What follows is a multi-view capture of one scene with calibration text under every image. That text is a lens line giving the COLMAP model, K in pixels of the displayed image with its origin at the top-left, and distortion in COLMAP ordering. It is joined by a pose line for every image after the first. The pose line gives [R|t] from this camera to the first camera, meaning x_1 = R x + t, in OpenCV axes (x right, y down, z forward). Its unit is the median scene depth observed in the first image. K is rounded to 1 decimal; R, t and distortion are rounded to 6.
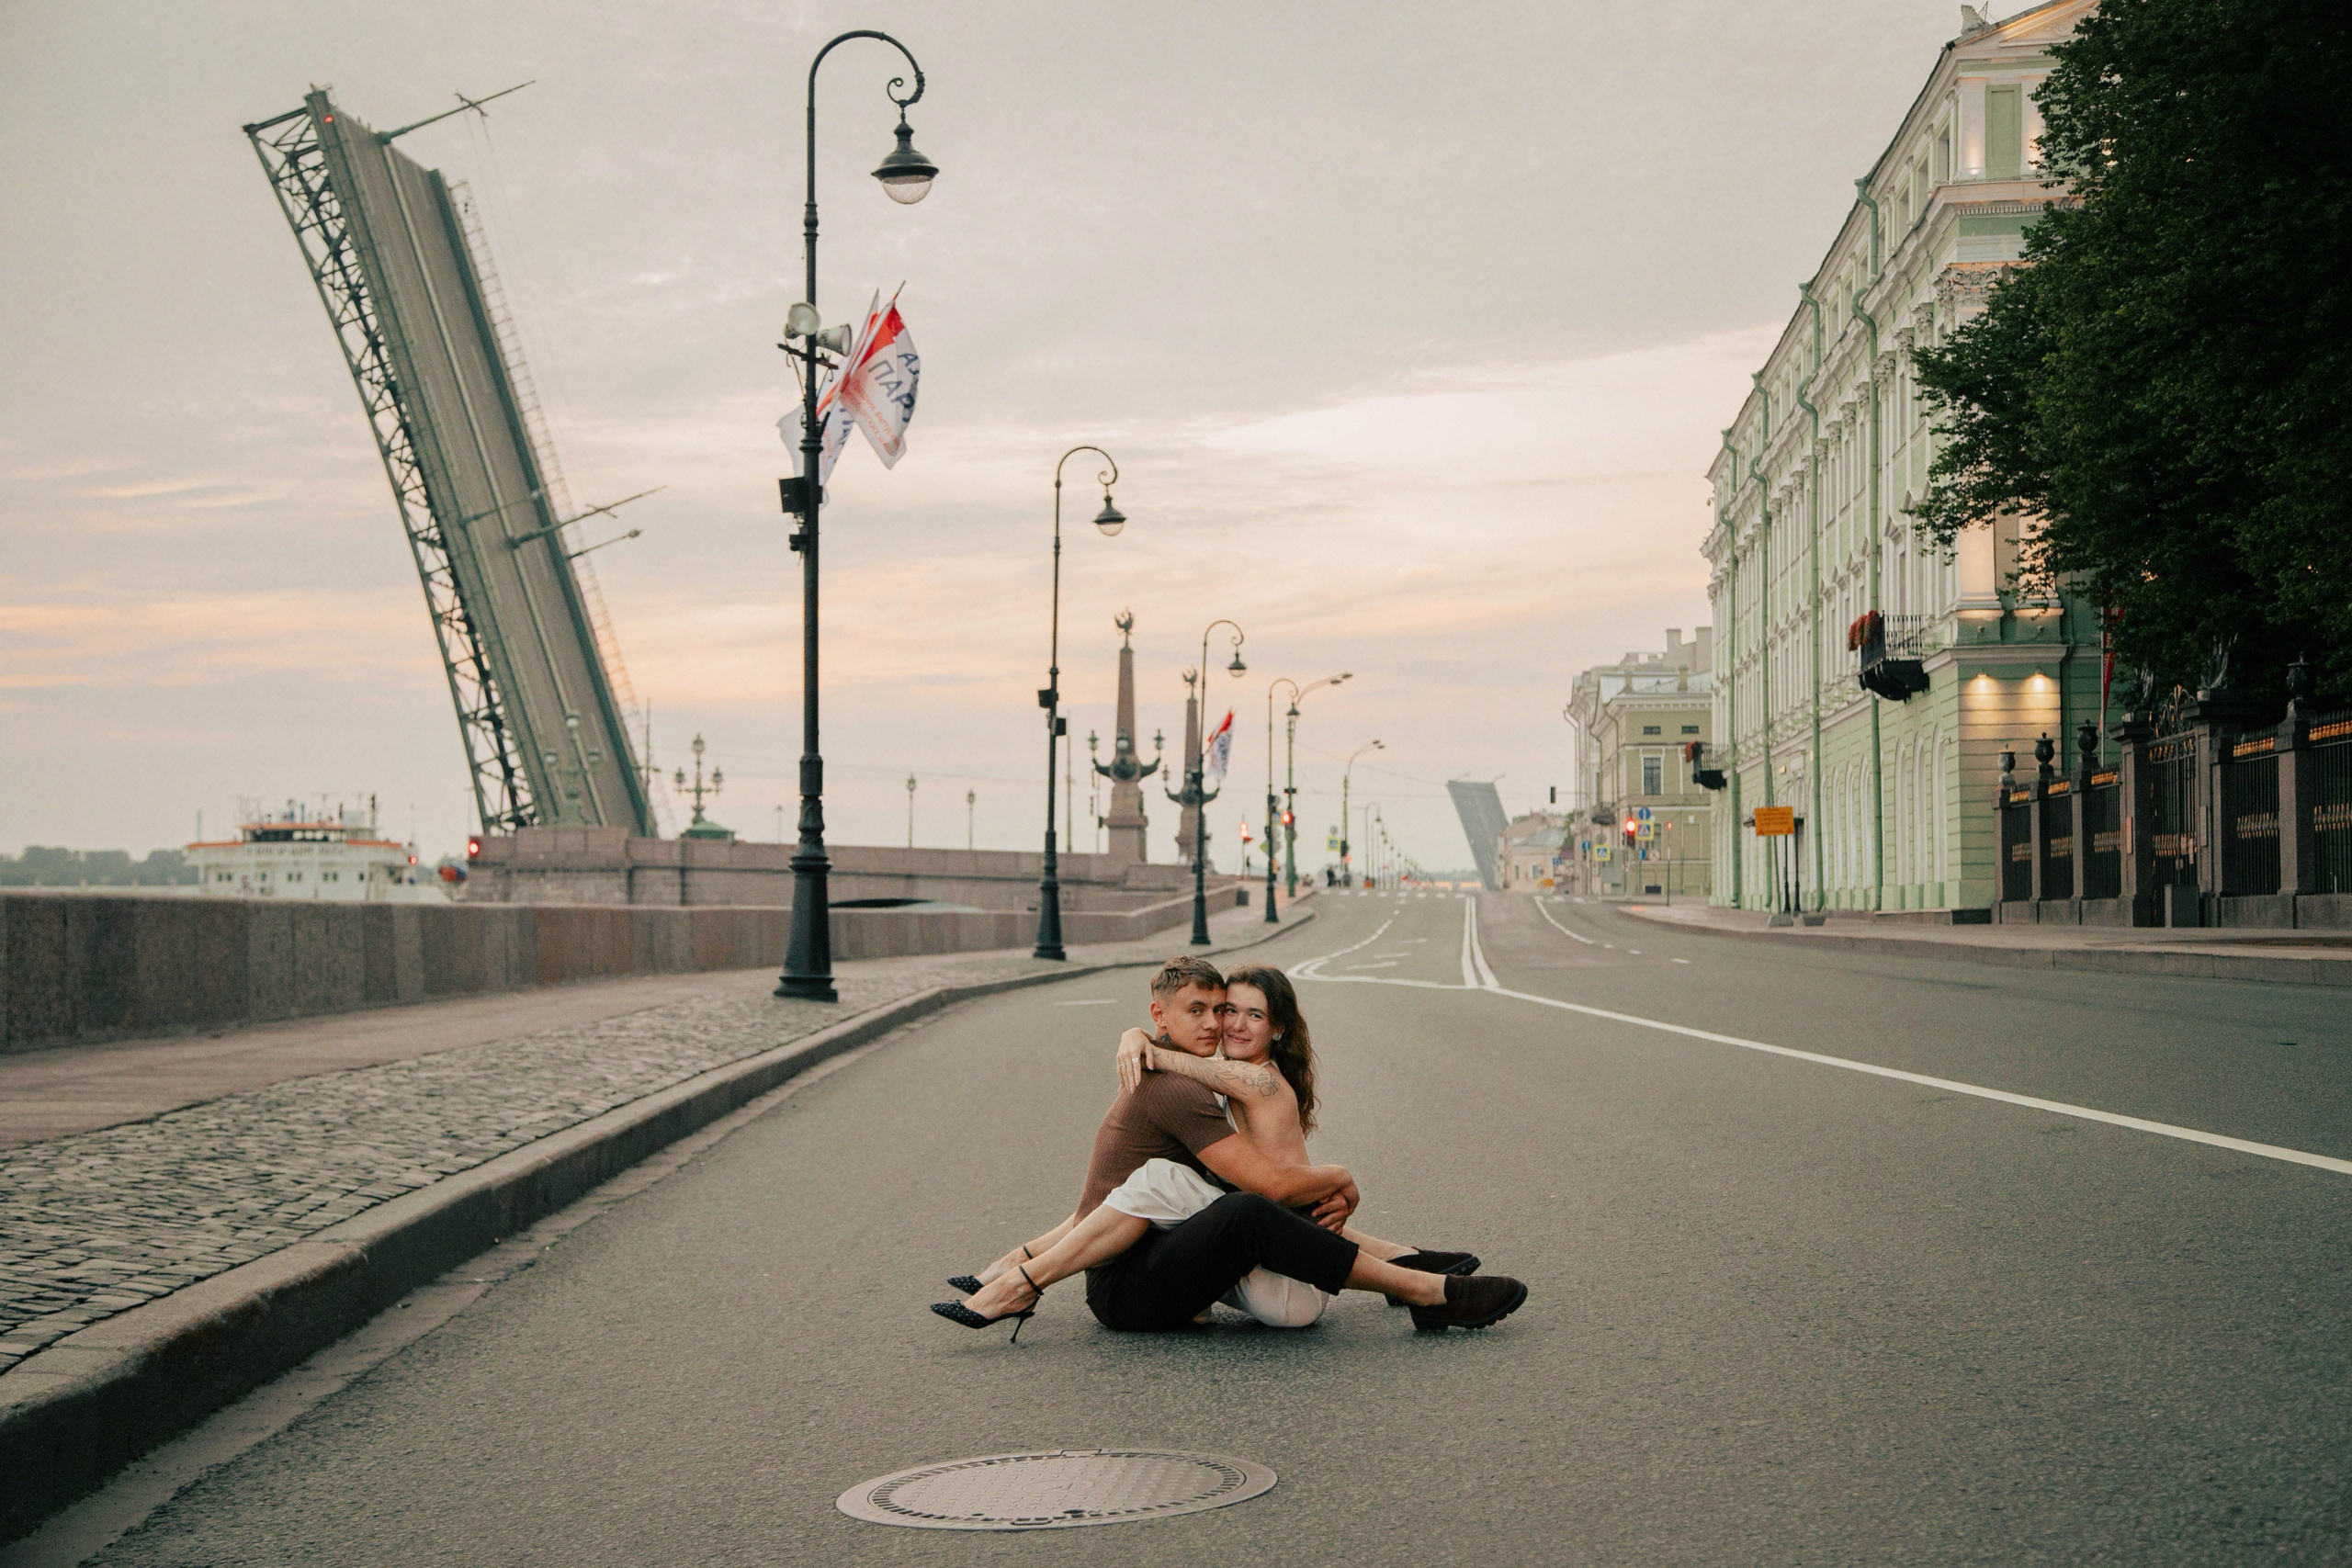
lens RADIAL K [[3458.1, 0, 1153.7], [0, 3458.1, 801.6], [0, 0, 1]] dist [0.308273, 0.000000]
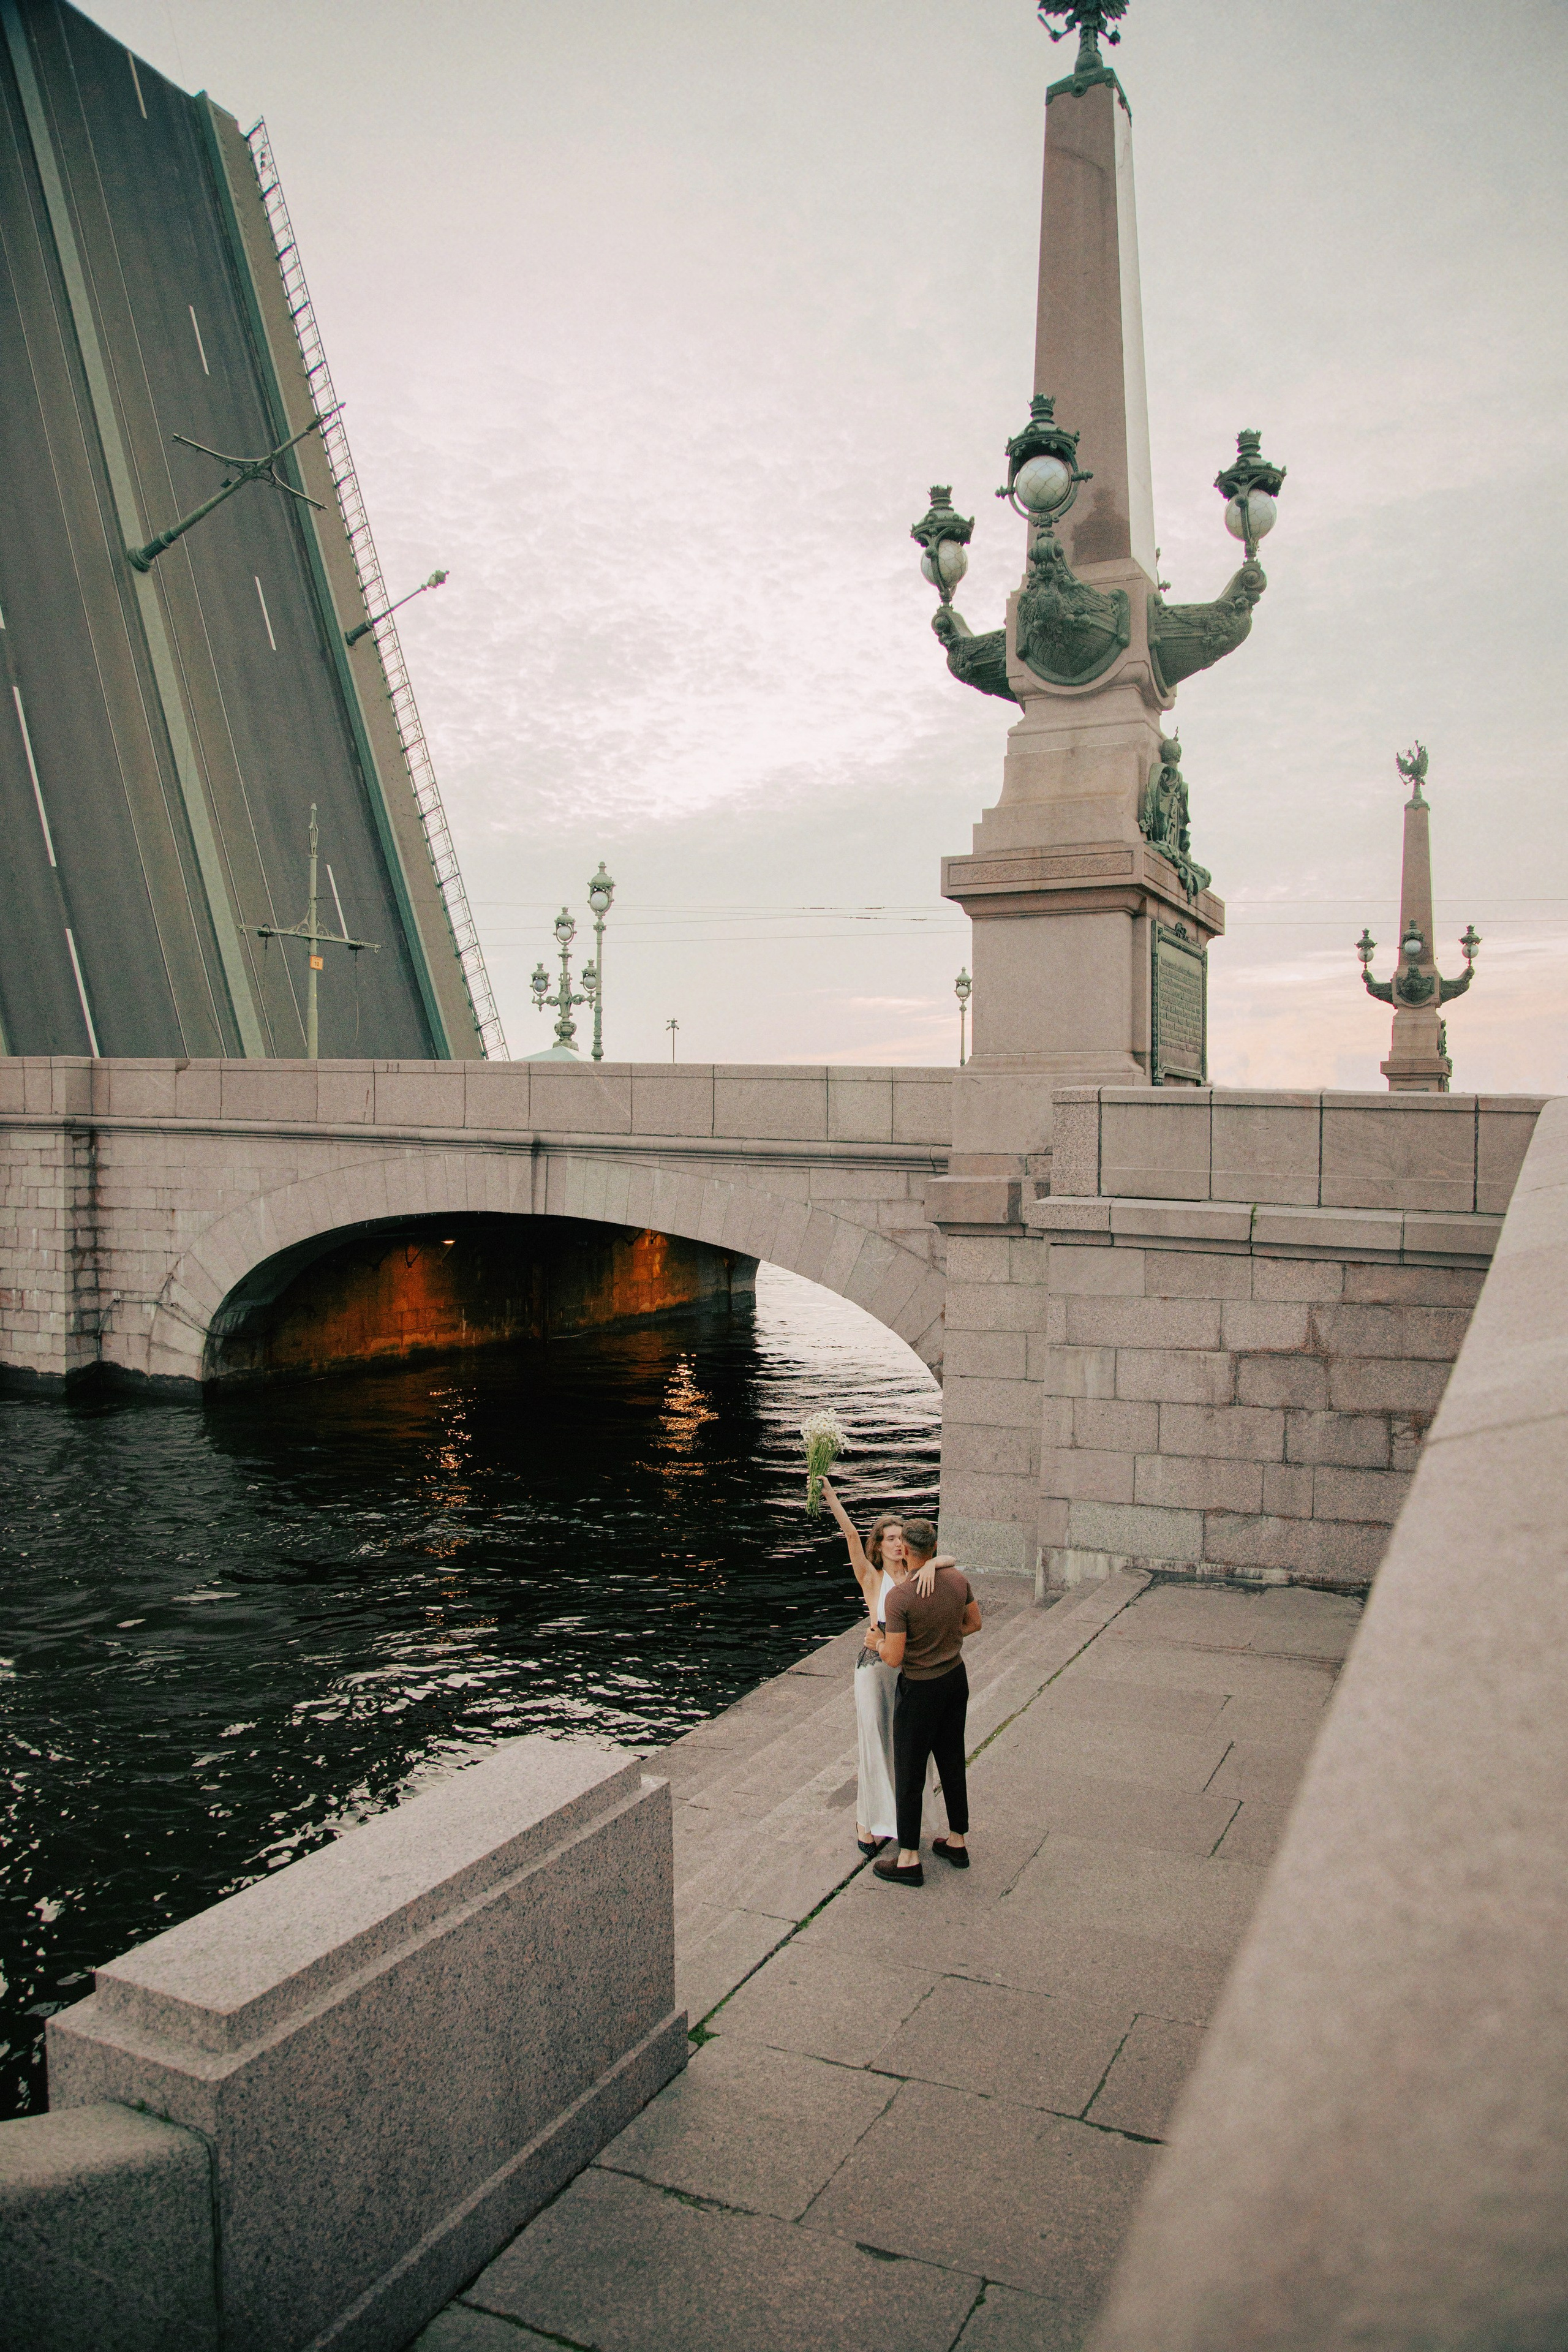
lens RADIAL K [[1688.0, 0, 791.6], [0, 1688.0, 1194.0], [0, 0, 1]] dist [-0.098802, 0.050560]
pose [[0.911165, 0.005491, -0.412006, 0.013976], [0.011912, 0.999142, 0.039660, 0.015660], [0.411870, -0.041045, 0.910318, 0.665362]]
